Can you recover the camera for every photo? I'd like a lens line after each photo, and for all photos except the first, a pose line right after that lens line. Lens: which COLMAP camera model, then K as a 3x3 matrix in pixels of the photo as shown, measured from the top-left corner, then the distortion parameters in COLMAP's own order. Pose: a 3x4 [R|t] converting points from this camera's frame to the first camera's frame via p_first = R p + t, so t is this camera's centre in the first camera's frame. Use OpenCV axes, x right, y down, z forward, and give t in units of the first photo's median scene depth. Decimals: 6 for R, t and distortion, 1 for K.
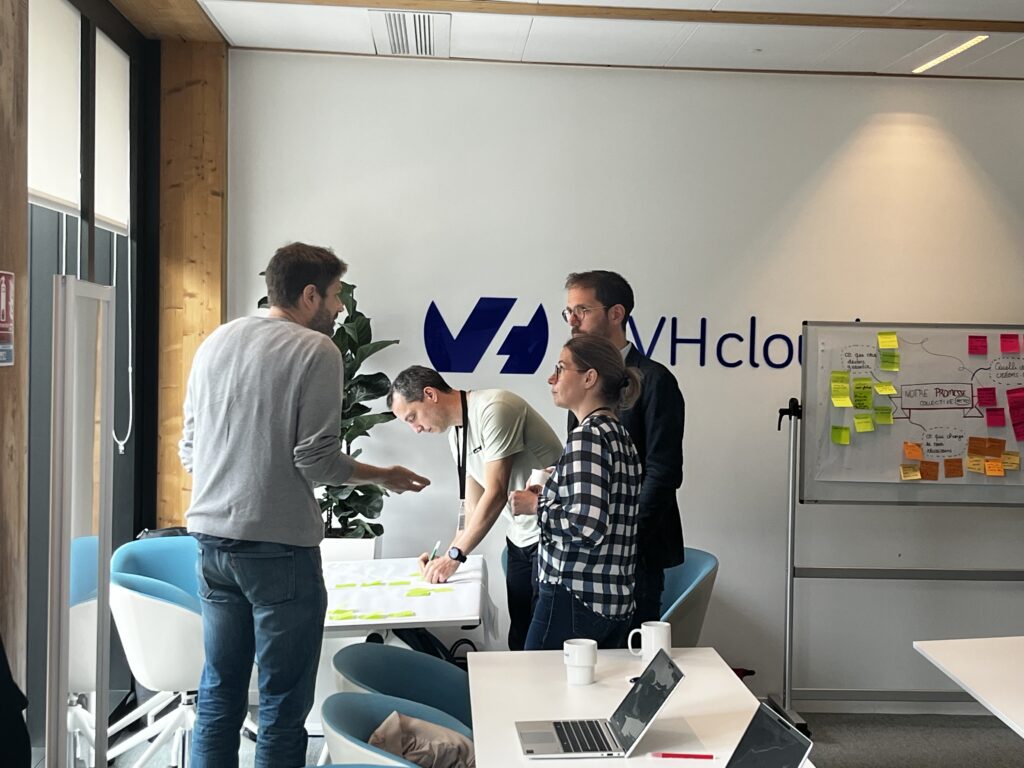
lens RADIAL K [[1576.7, 0, 512.7], [0, 1576.7, 382.3], [0, 0, 1]] dist [0.039957, 0.000000]
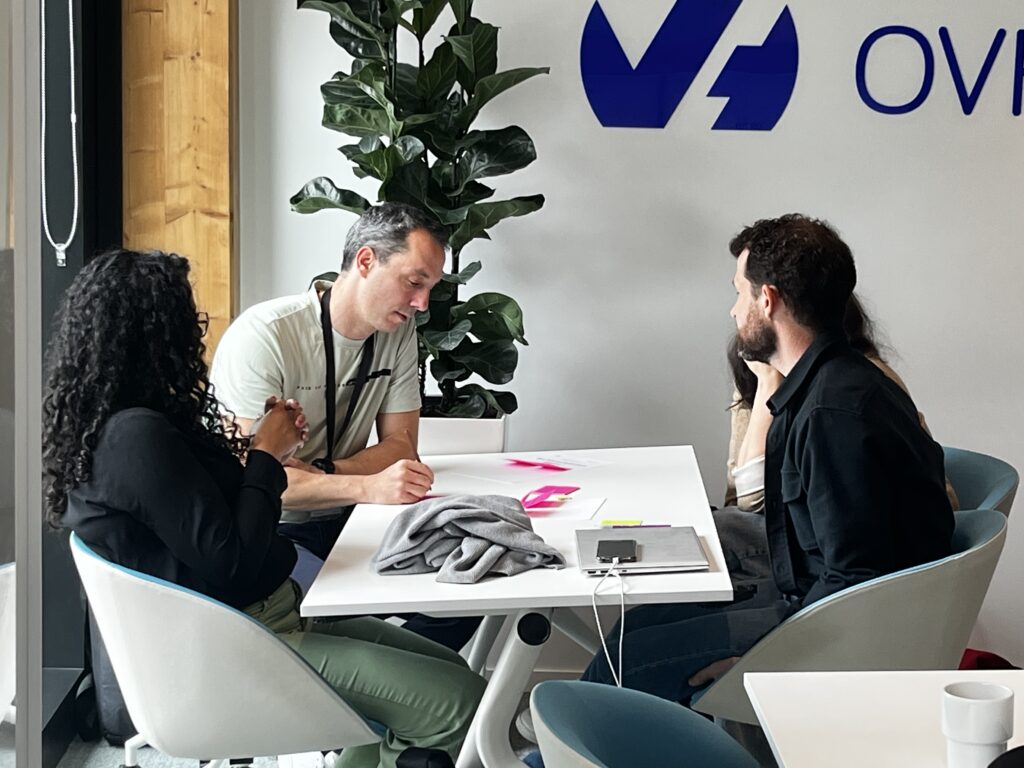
lens RADIAL K [[2143.8, 0, 511.6], [0, 2143.8, 384.9], [0, 0, 1]] dist [0.138093, 0.000000]
pose [[0.999079, 0.008940, -0.041971, -0.050814], [-0.004389, 0.994217, 0.107301, 0.003305], [0.042688, -0.107018, 0.993340, 0.224145]]
